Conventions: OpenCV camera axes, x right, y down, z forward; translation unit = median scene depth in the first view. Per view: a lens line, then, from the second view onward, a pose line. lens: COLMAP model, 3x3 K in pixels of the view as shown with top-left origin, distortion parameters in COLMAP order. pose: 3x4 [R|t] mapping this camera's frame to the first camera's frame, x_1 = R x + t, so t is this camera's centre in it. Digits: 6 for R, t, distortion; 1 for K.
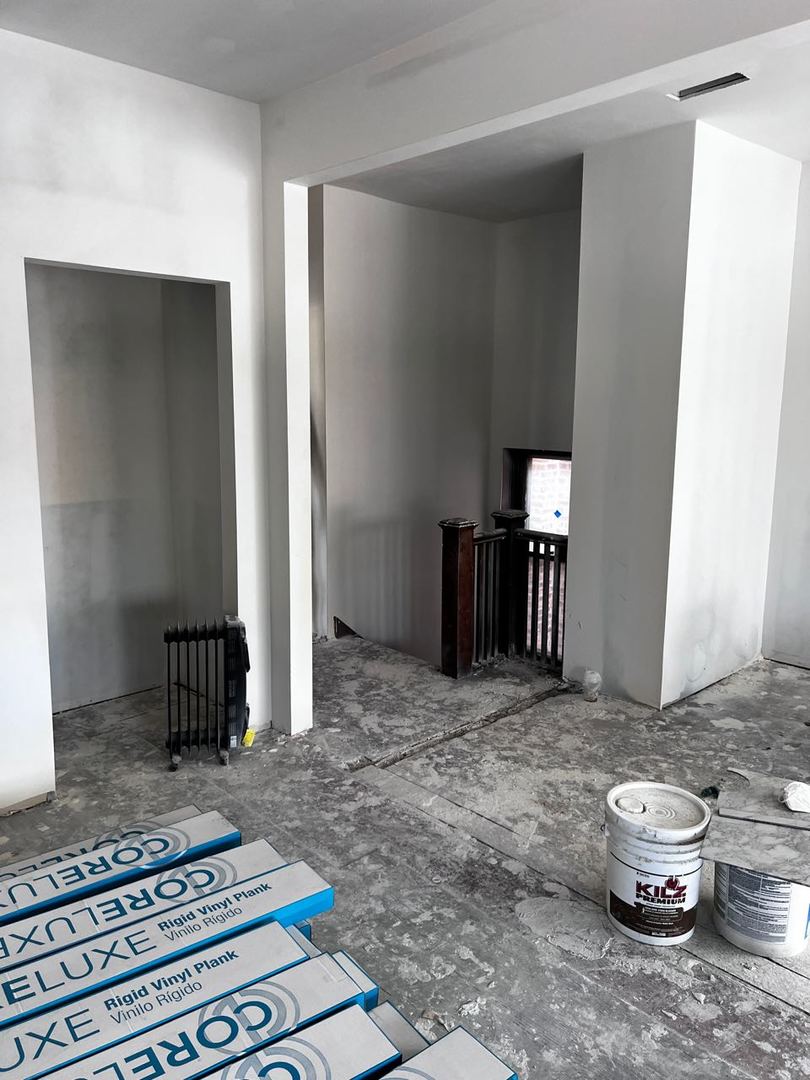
lens RADIAL K [[814.8, 0, 400.4], [0, 814.8, 539.5], [0, 0, 1]] dist [0.056131, -0.061054]
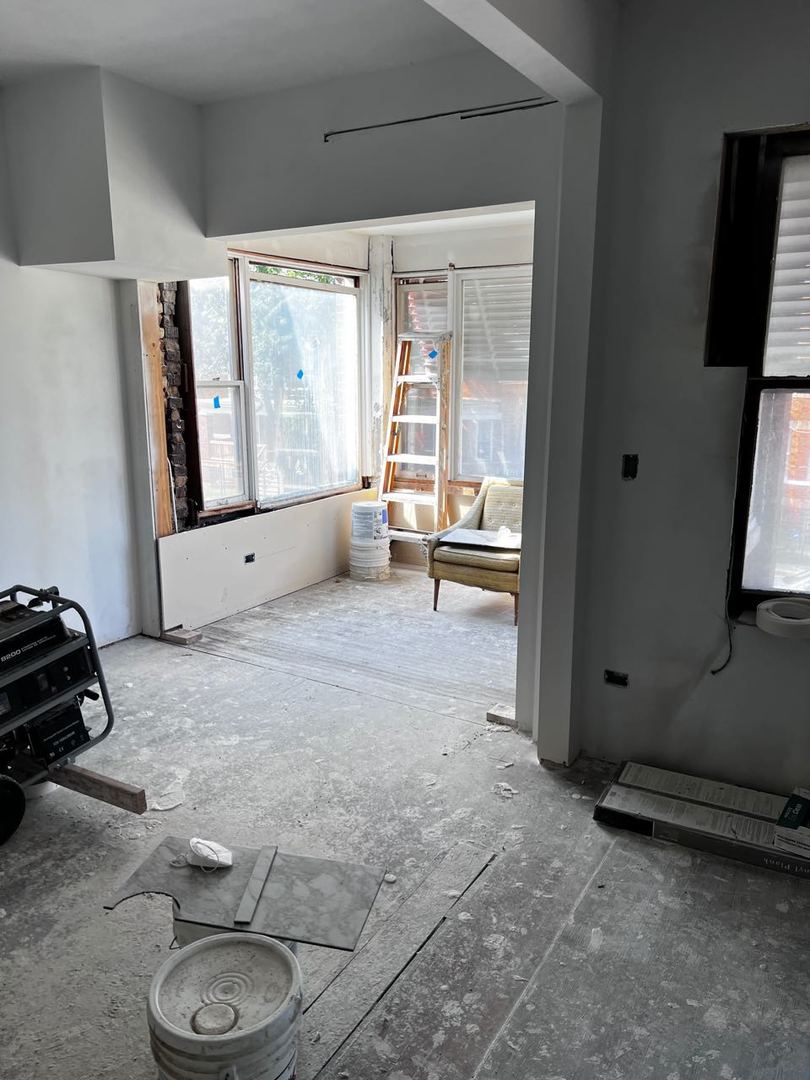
lens RADIAL K [[814.8, 0, 404.5], [0, 814.8, 541.7], [0, 0, 1]] dist [0.056131, -0.061054]
pose [[-0.274670, -0.209554, 0.938426, -0.291914], [0.162649, 0.951773, 0.260141, -0.174087], [-0.947682, 0.224087, -0.227340, 0.988750]]
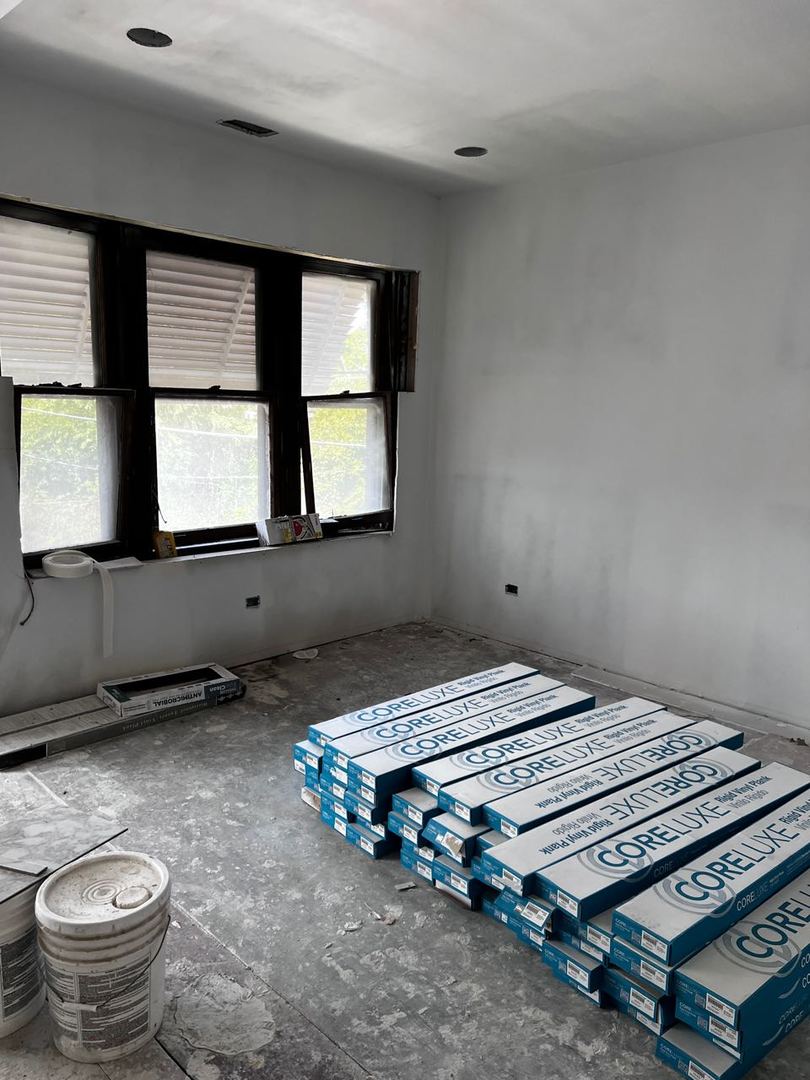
lens RADIAL K [[814.8, 0, 401.4], [0, 814.8, 540.9], [0, 0, 1]] dist [0.056131, -0.061054]
pose [[-0.999088, -0.034147, -0.025617, 0.059615], [-0.040930, 0.936726, 0.347661, -0.297987], [0.012124, 0.348393, -0.937270, 1.733911]]
